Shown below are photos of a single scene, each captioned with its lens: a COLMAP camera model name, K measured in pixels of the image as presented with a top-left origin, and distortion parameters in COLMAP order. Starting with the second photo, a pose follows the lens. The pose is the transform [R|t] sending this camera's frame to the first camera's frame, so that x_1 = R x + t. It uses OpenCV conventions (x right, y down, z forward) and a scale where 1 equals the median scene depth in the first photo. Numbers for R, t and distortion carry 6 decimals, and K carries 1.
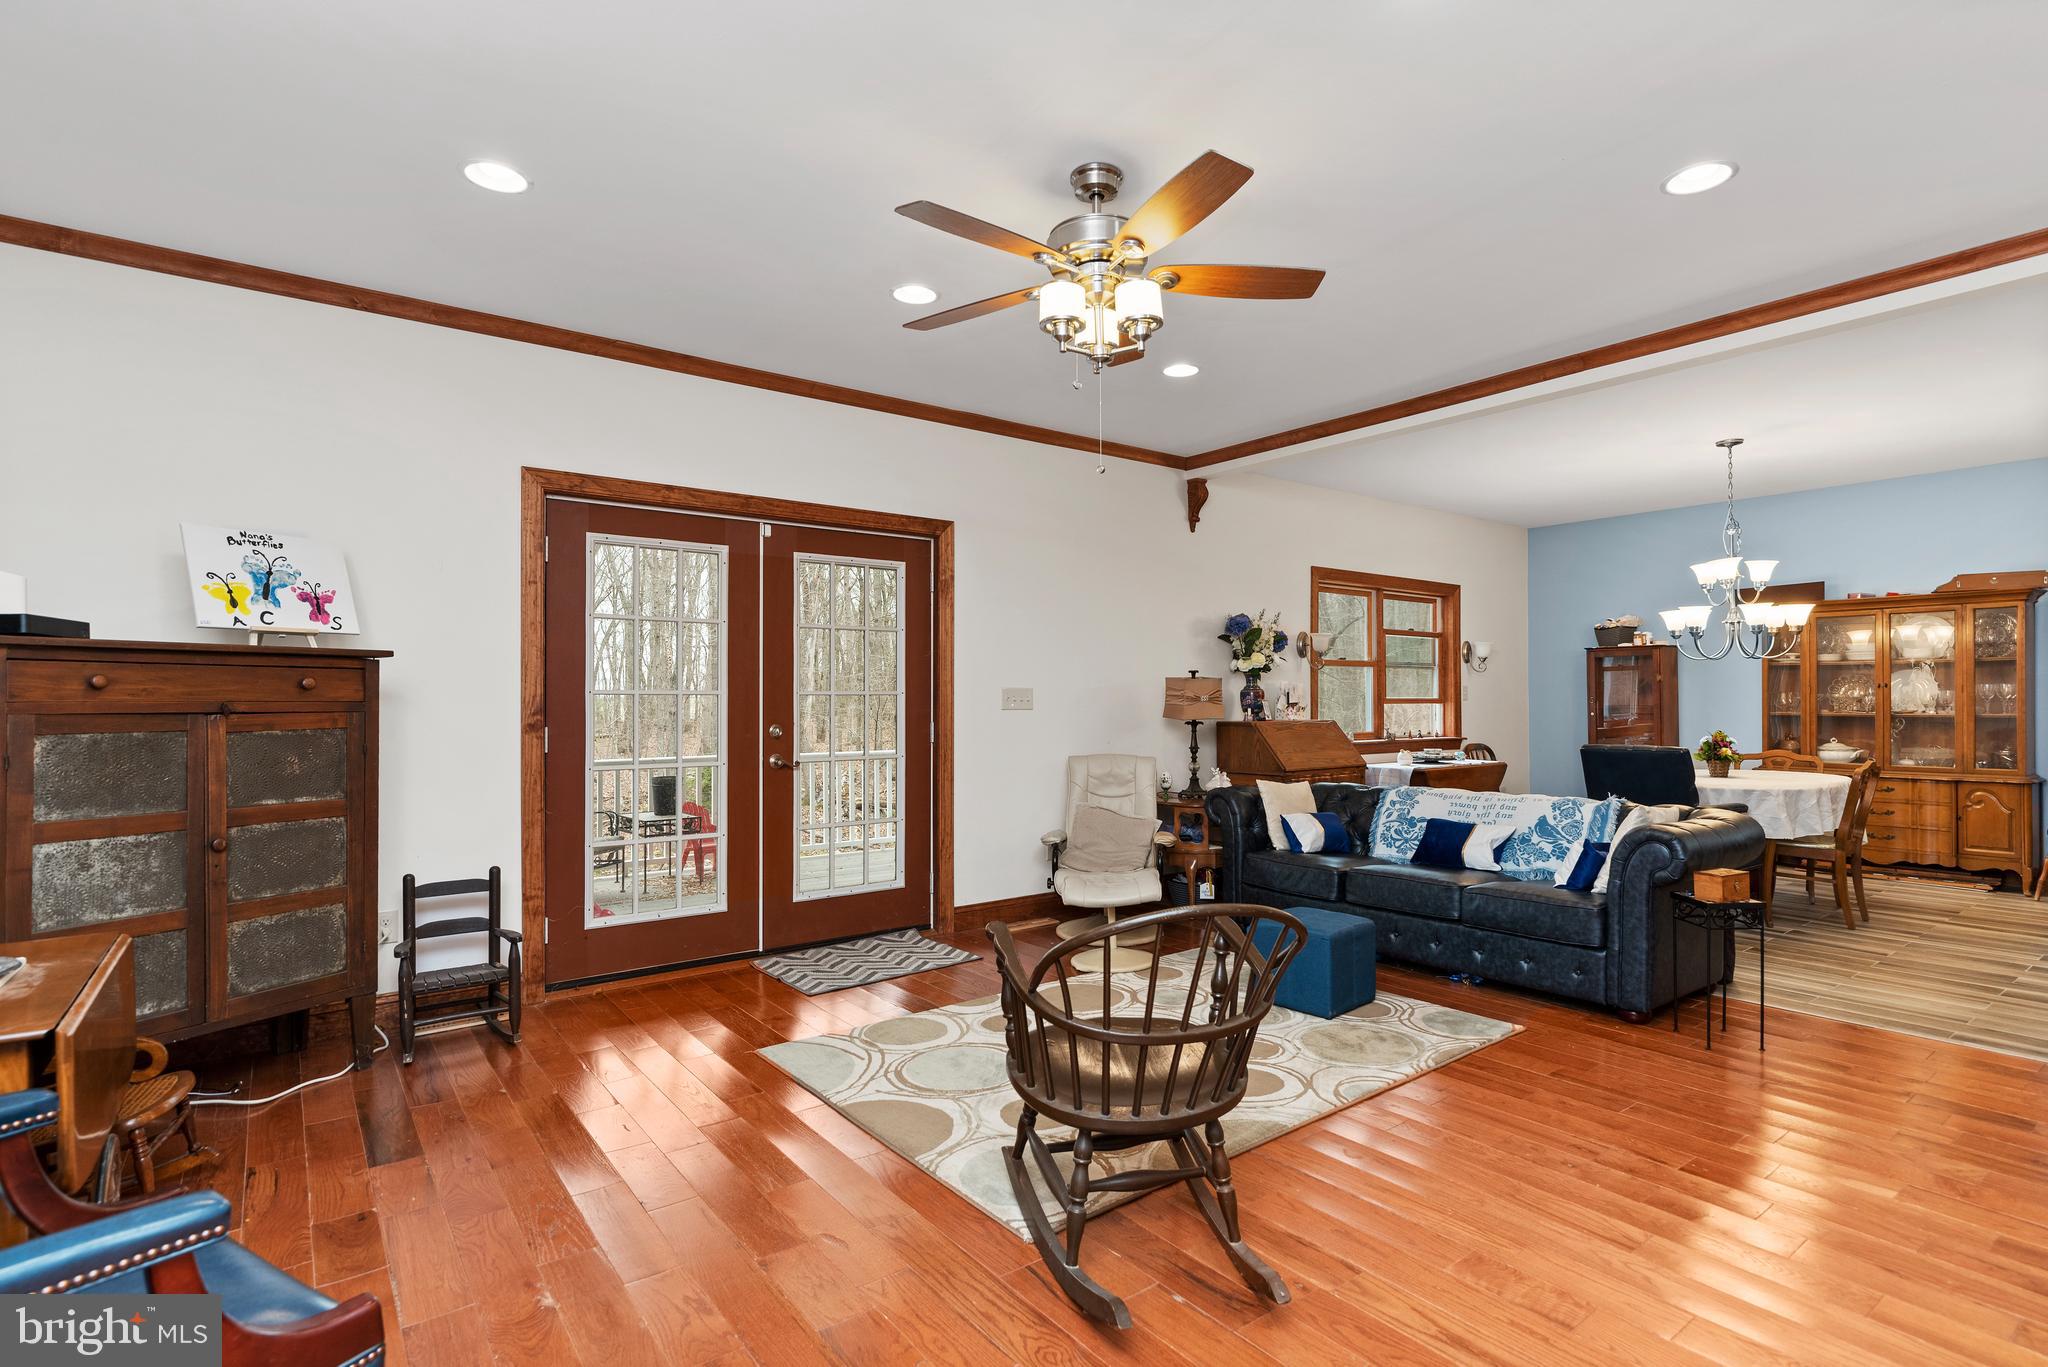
lens RADIAL K [[1011.2, 0, 1046.6], [0, 1011.2, 689.8], [0, 0, 1]] dist [0.002453, 0.000724]
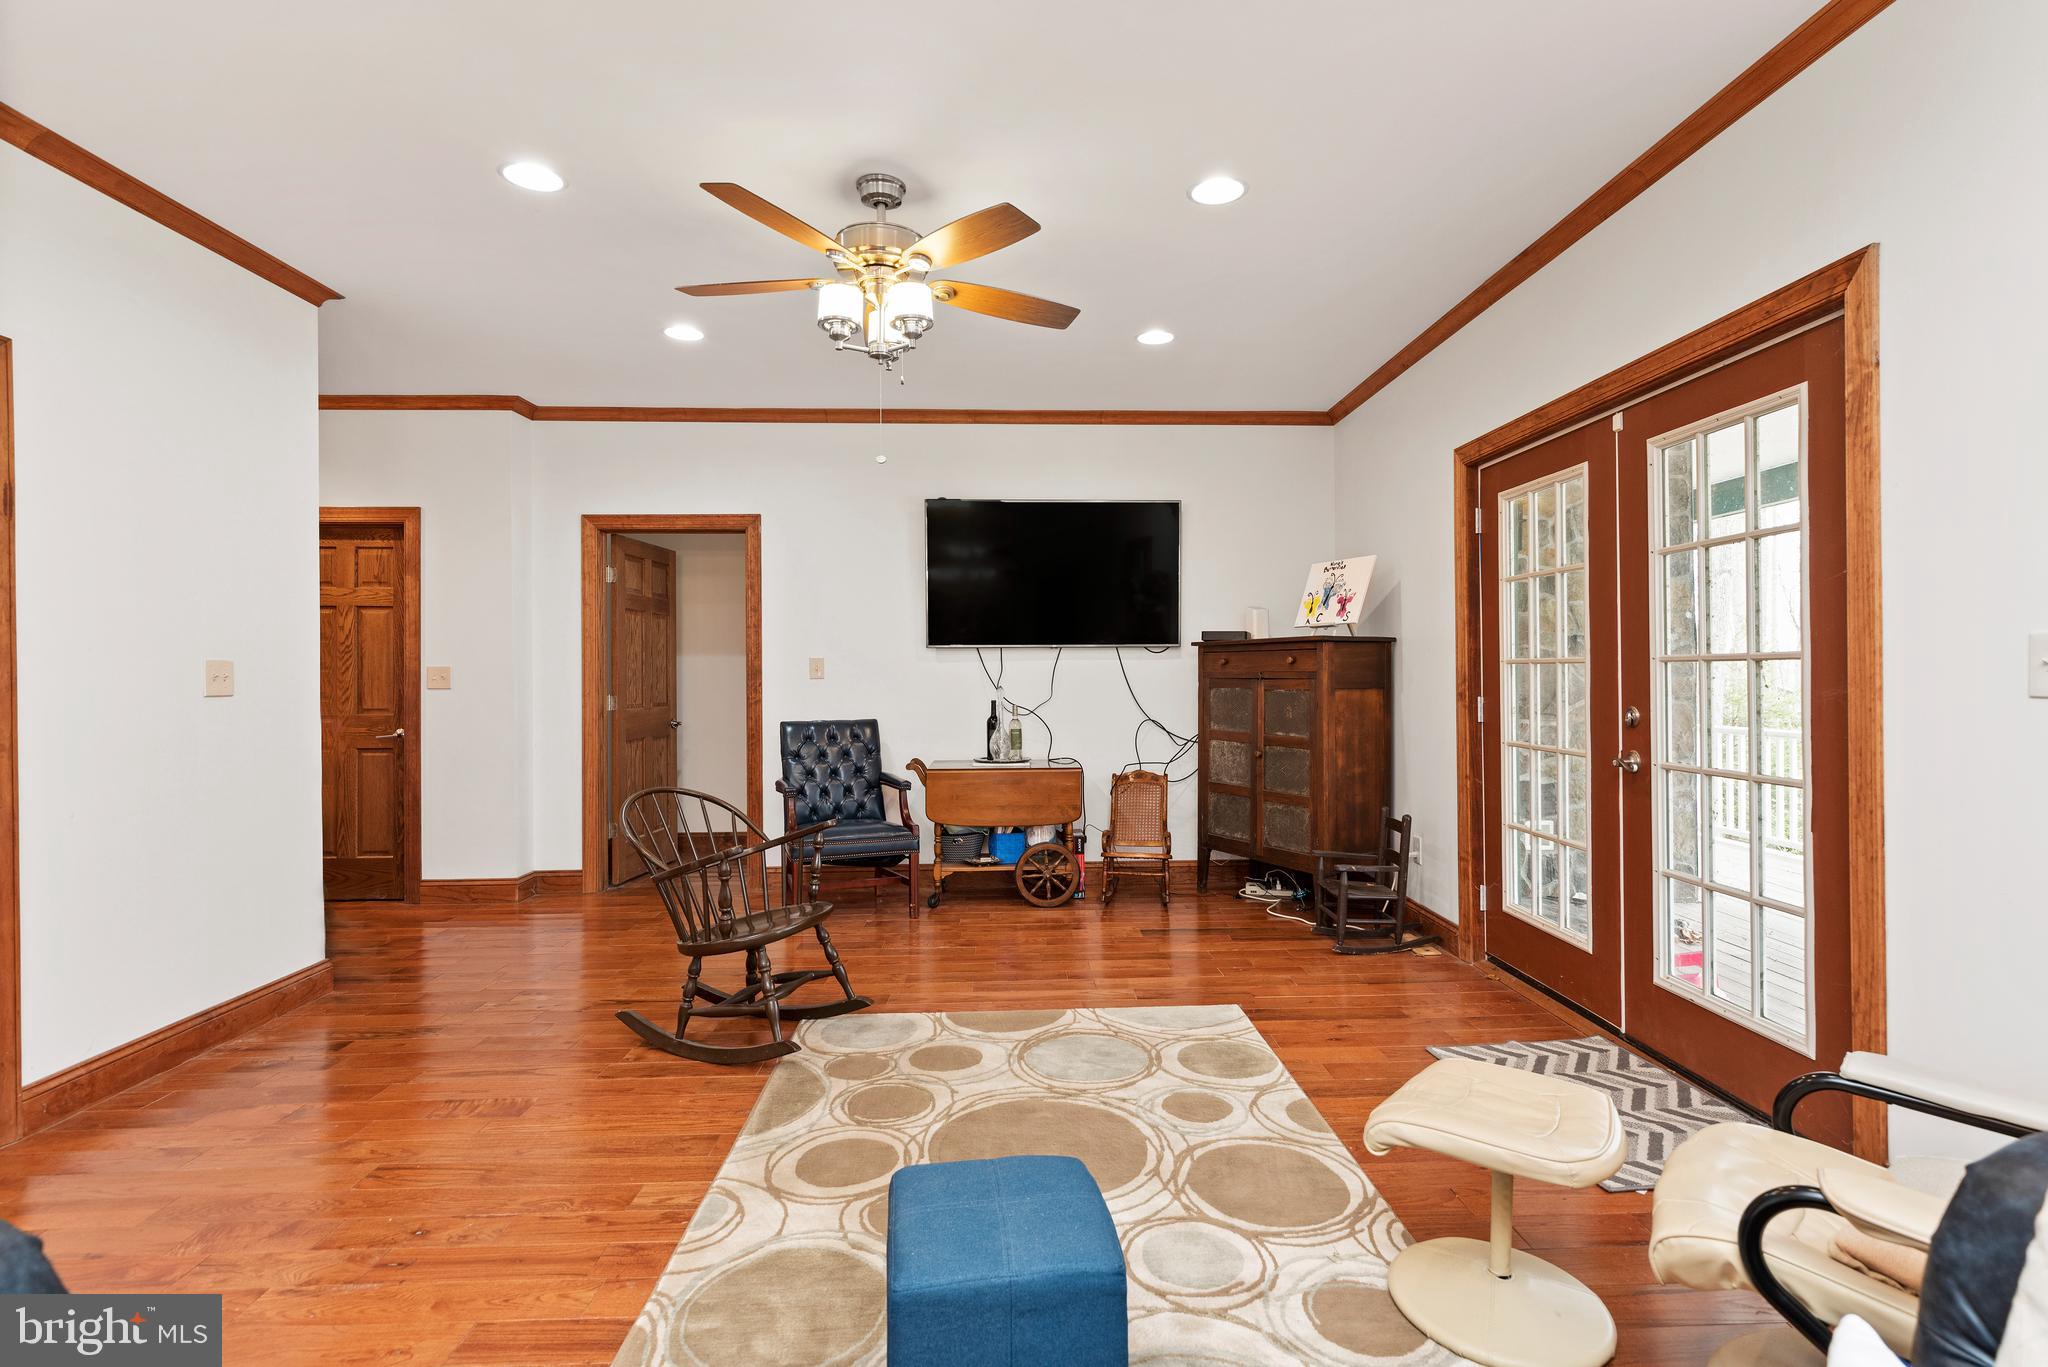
lens RADIAL K [[982.5, 0, 1040.2], [0, 982.5, 670.1], [0, 0, 1]] dist [0.000897, 0.000235]
pose [[-0.577923, 0.005766, -0.816071, 0.561745], [0.017768, 0.999827, -0.005519, 0.008104], [0.815898, -0.017690, -0.577926, 1.209956]]
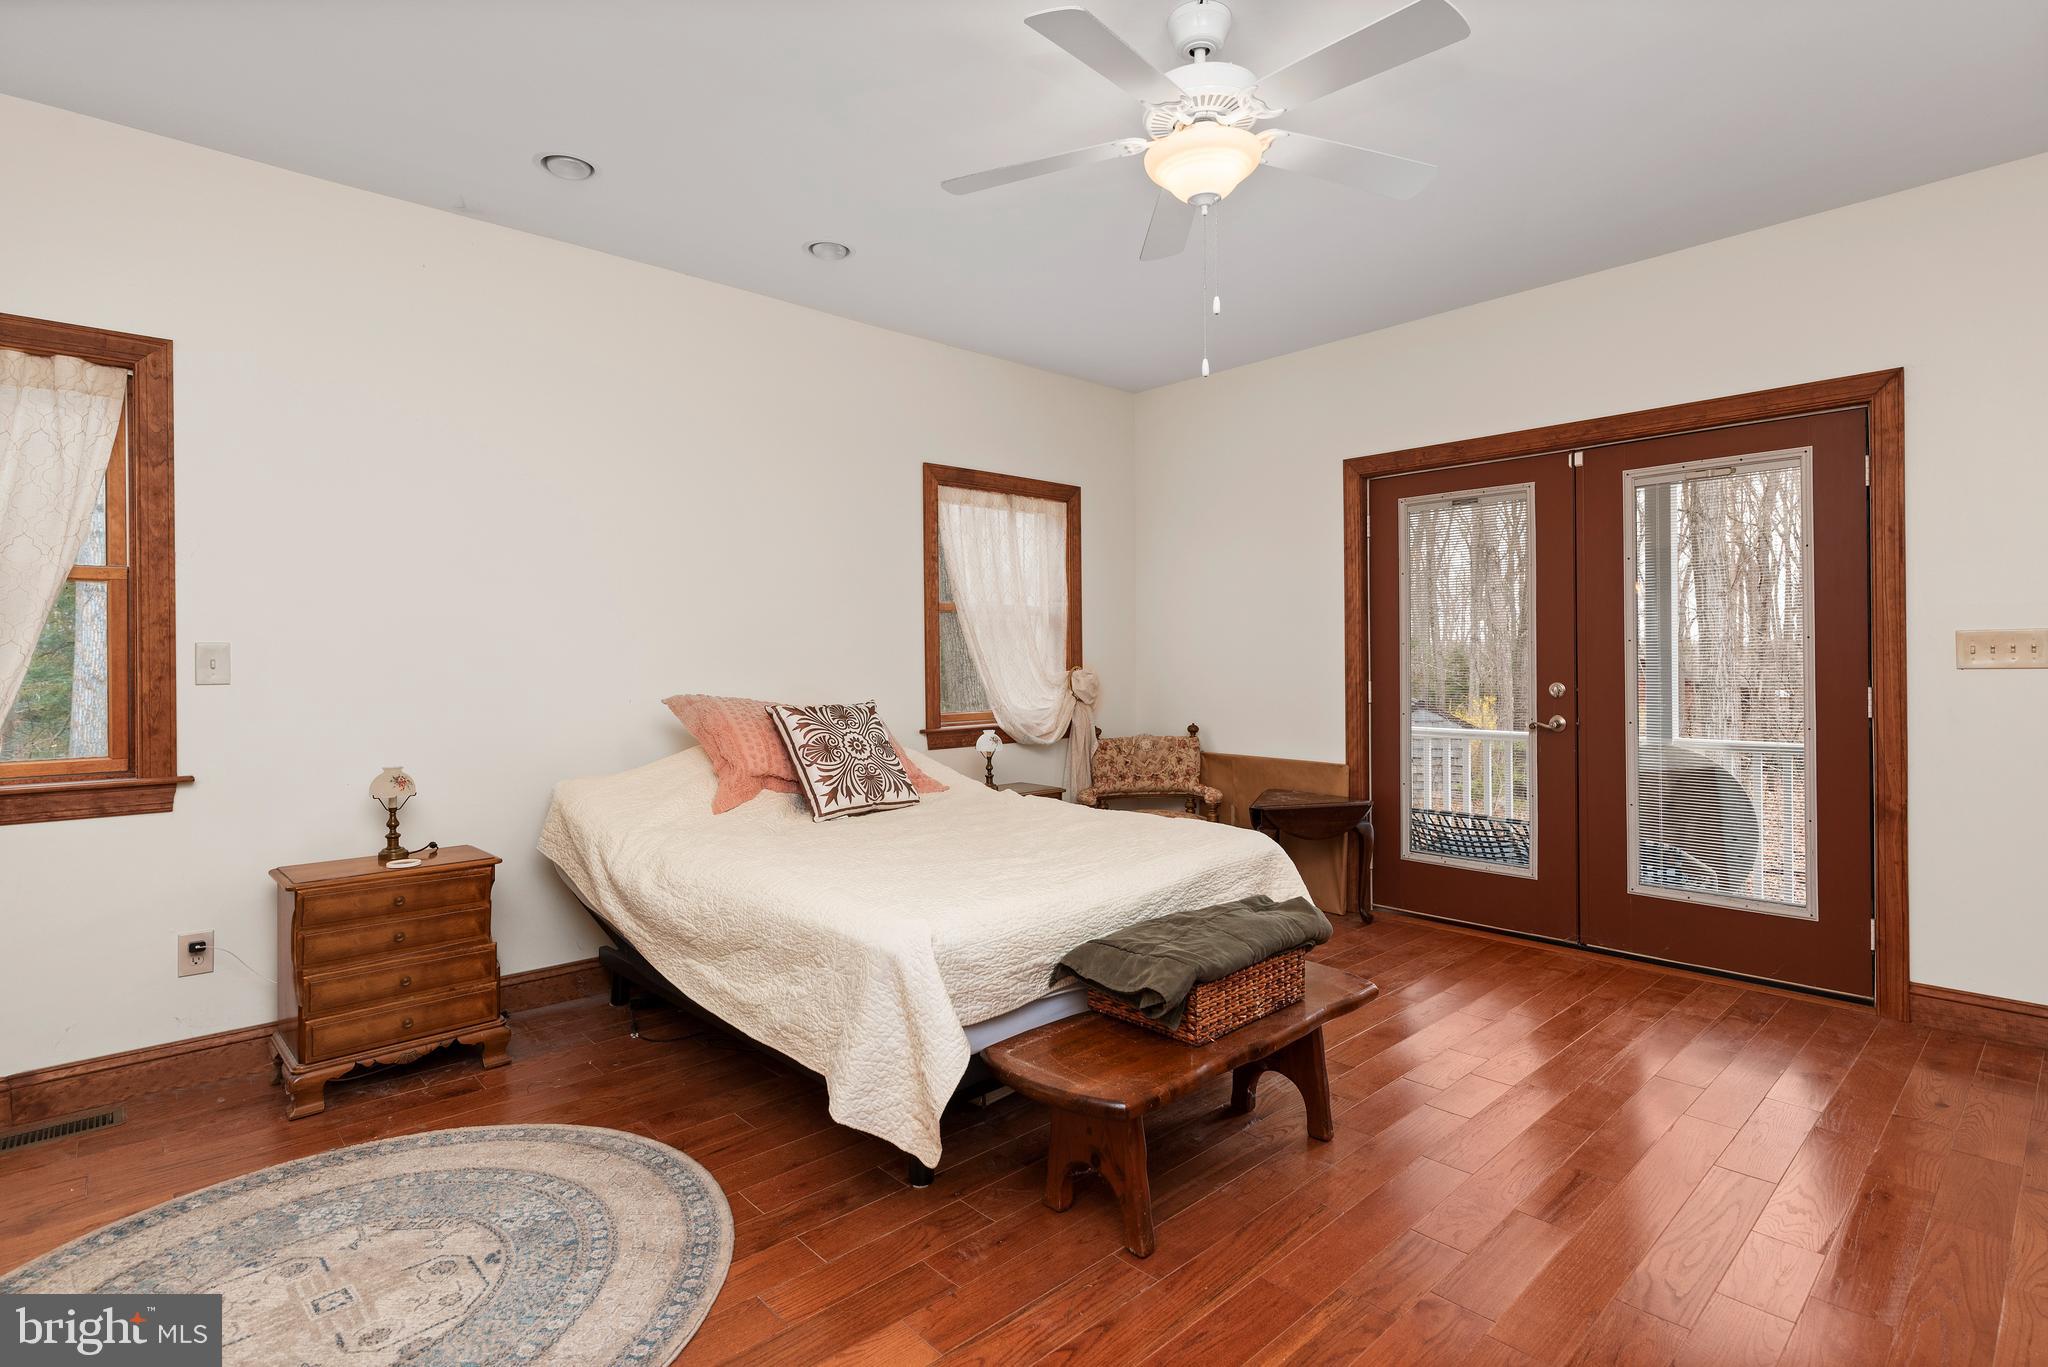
lens RADIAL K [[998.5, 0, 1029.0], [0, 998.5, 697.5], [0, 0, 1]] dist [-0.000470, 0.000112]
pose [[0.094265, 0.039460, -0.994765, 0.618177], [0.016308, 0.999019, 0.041174, 0.004694], [0.995414, -0.020104, 0.093529, 0.501521]]
